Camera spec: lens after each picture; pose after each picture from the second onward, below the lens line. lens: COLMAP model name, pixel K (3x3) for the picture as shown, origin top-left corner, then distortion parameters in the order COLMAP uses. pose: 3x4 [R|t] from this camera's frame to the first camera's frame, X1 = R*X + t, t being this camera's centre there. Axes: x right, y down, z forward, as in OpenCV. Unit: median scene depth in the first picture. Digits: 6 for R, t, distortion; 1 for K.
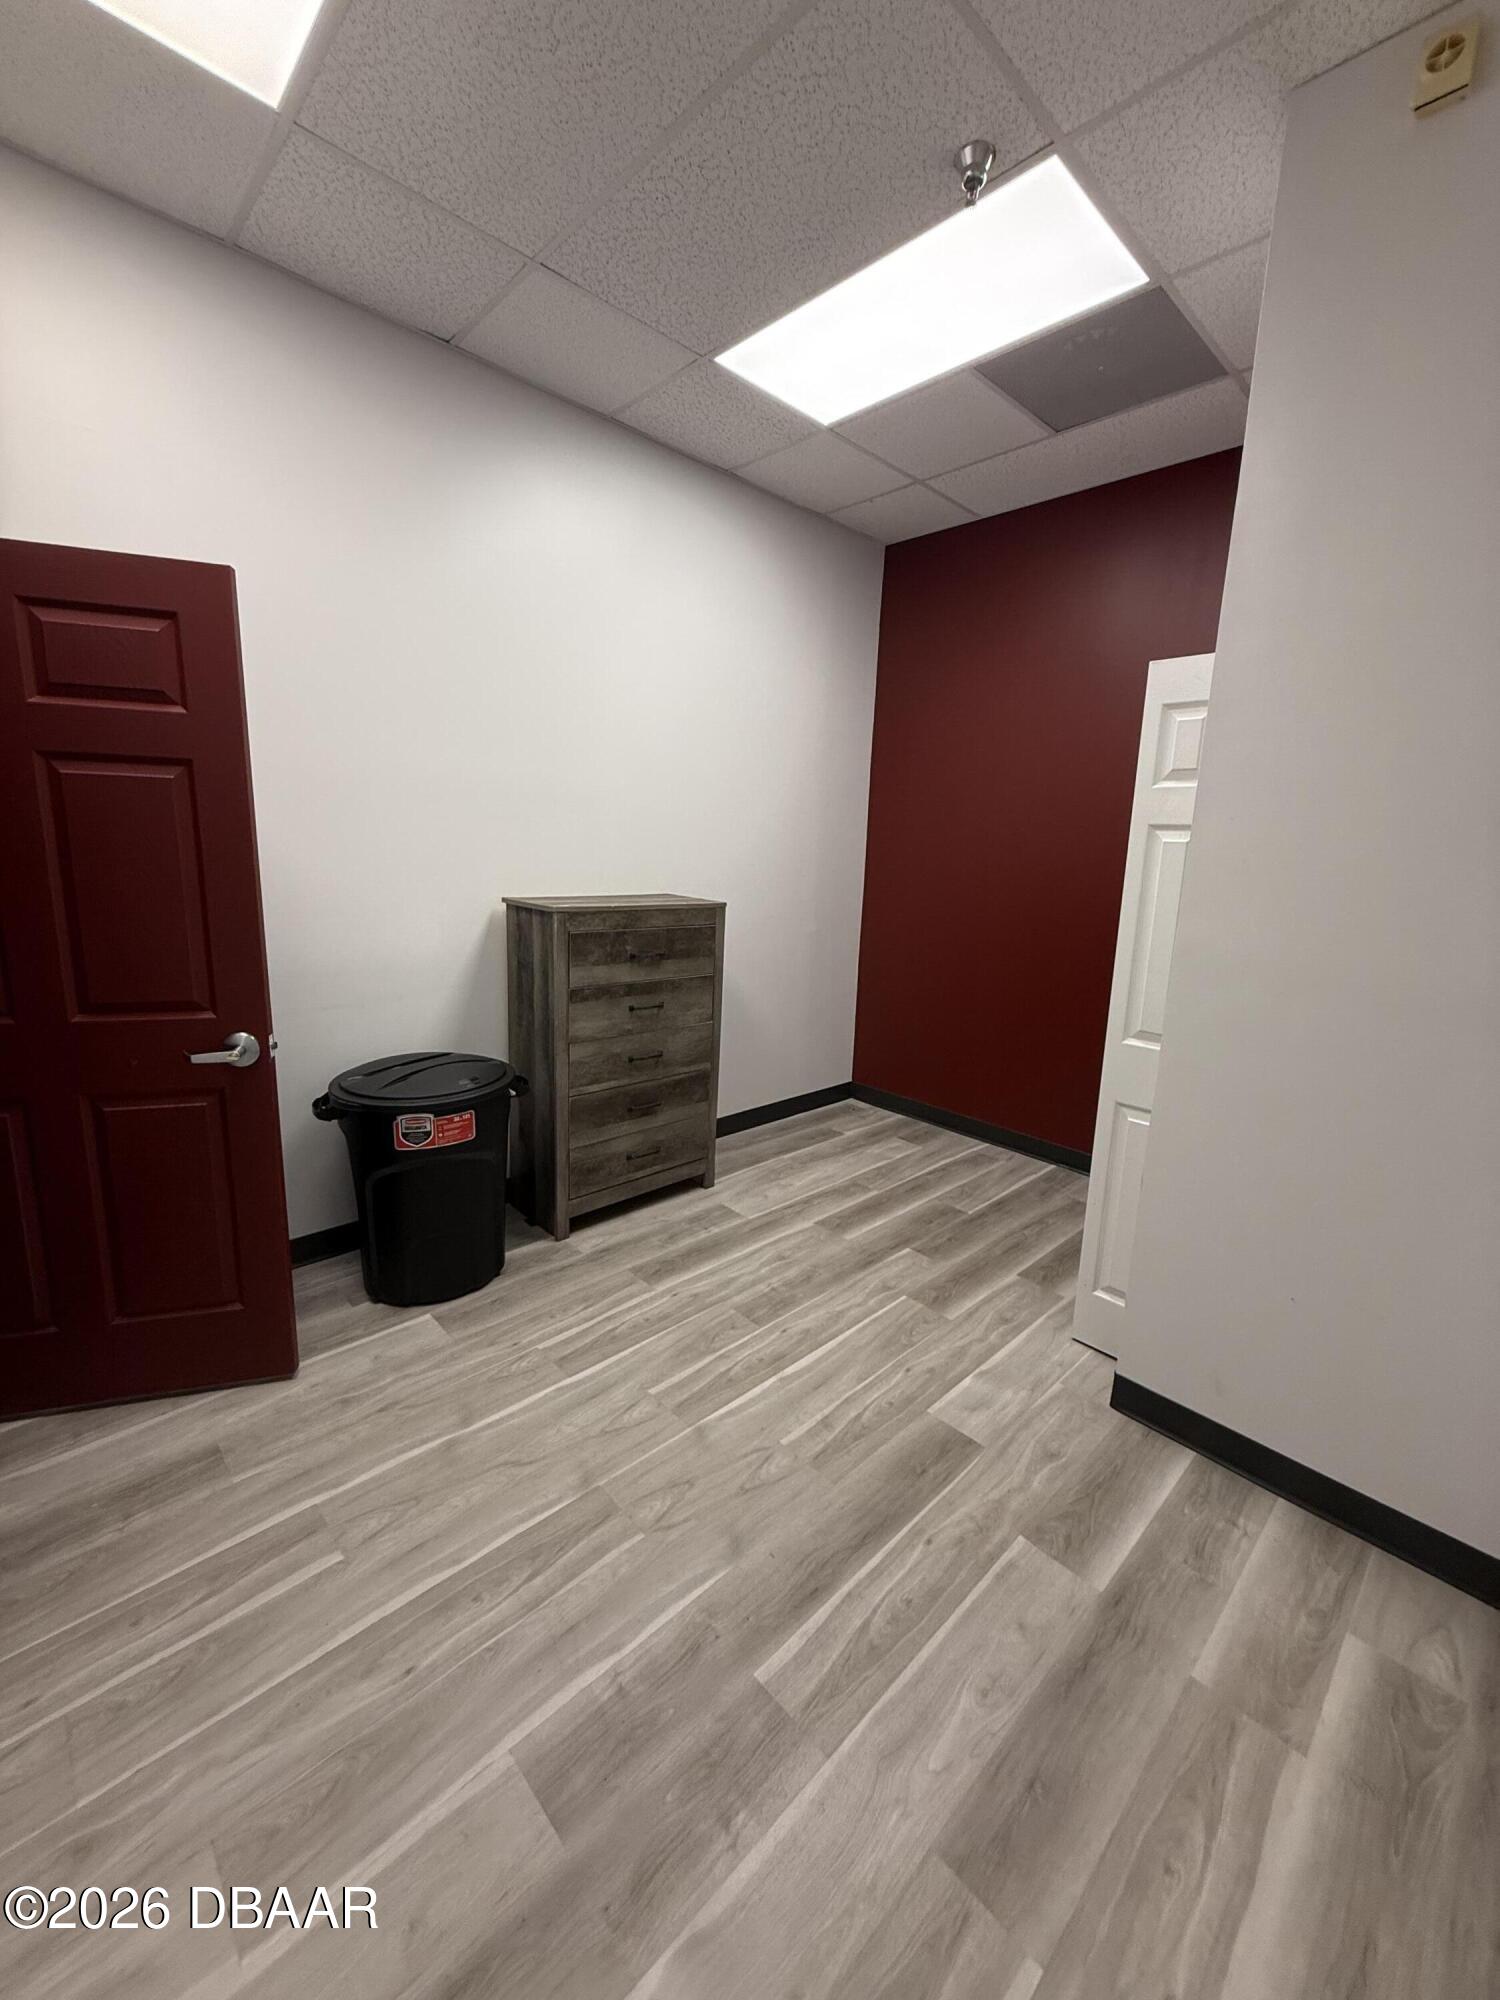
lens RADIAL K [[796.5, 0, 749.4], [0, 796.5, 1003.5], [0, 0, 1]] dist [0.000855, -0.000761]
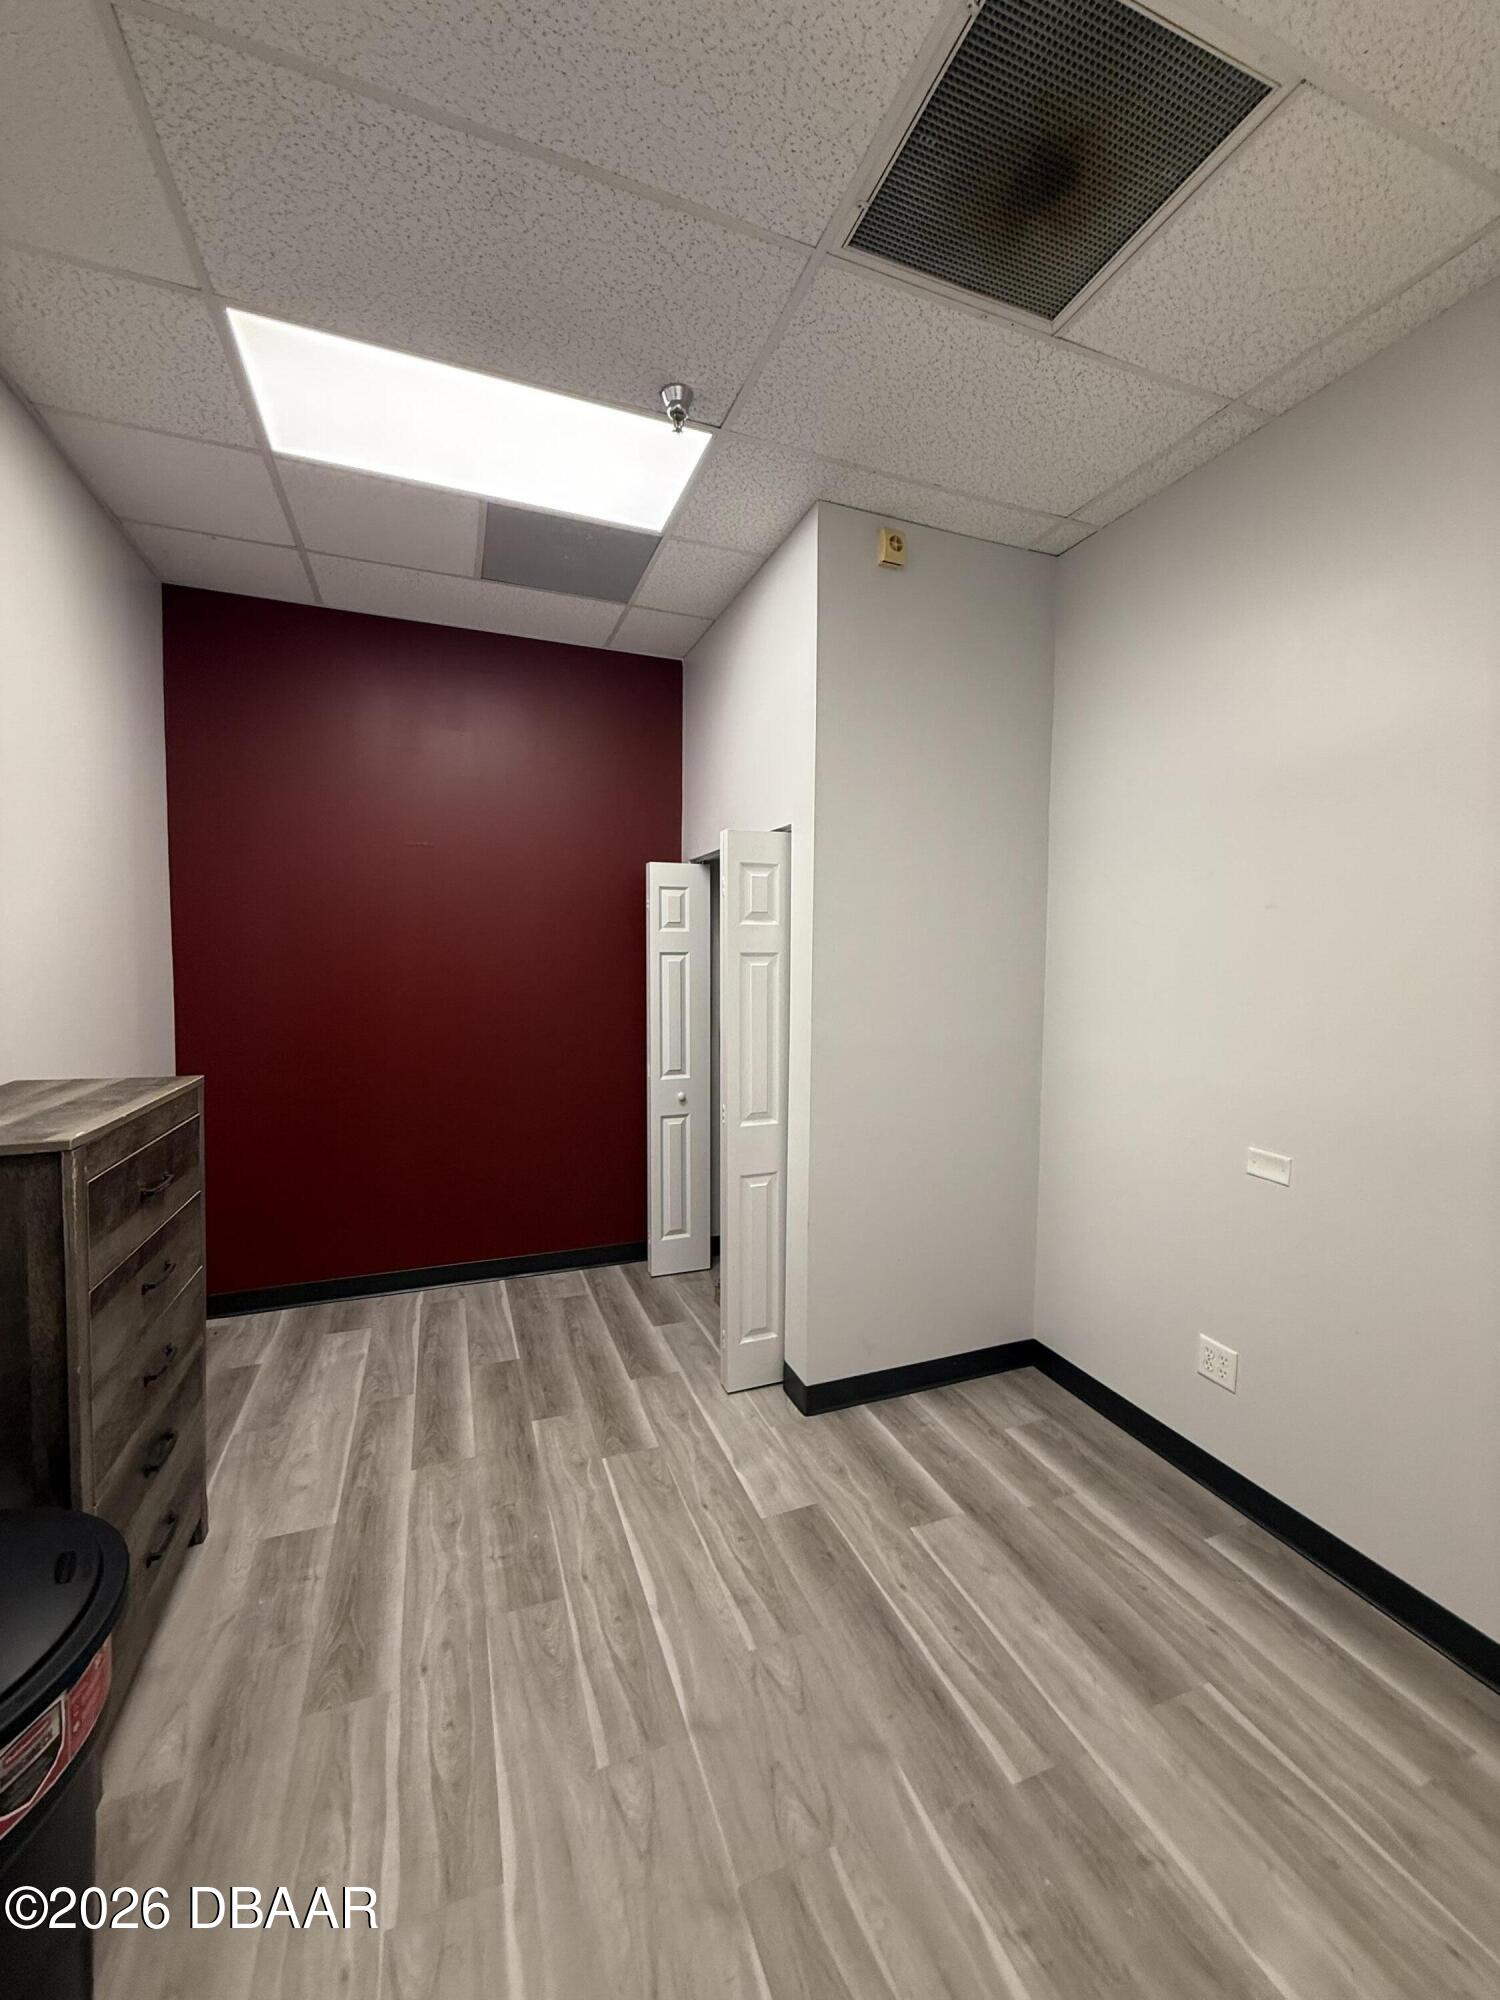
lens RADIAL K [[796.5, 0, 753.9], [0, 796.5, 1001.8], [0, 0, 1]] dist [0.000855, -0.000761]
pose [[0.378135, -0.090505, 0.921316, -0.617913], [0.191215, 0.981384, 0.017925, -0.152979], [-0.905788, 0.169391, 0.388401, 0.455630]]
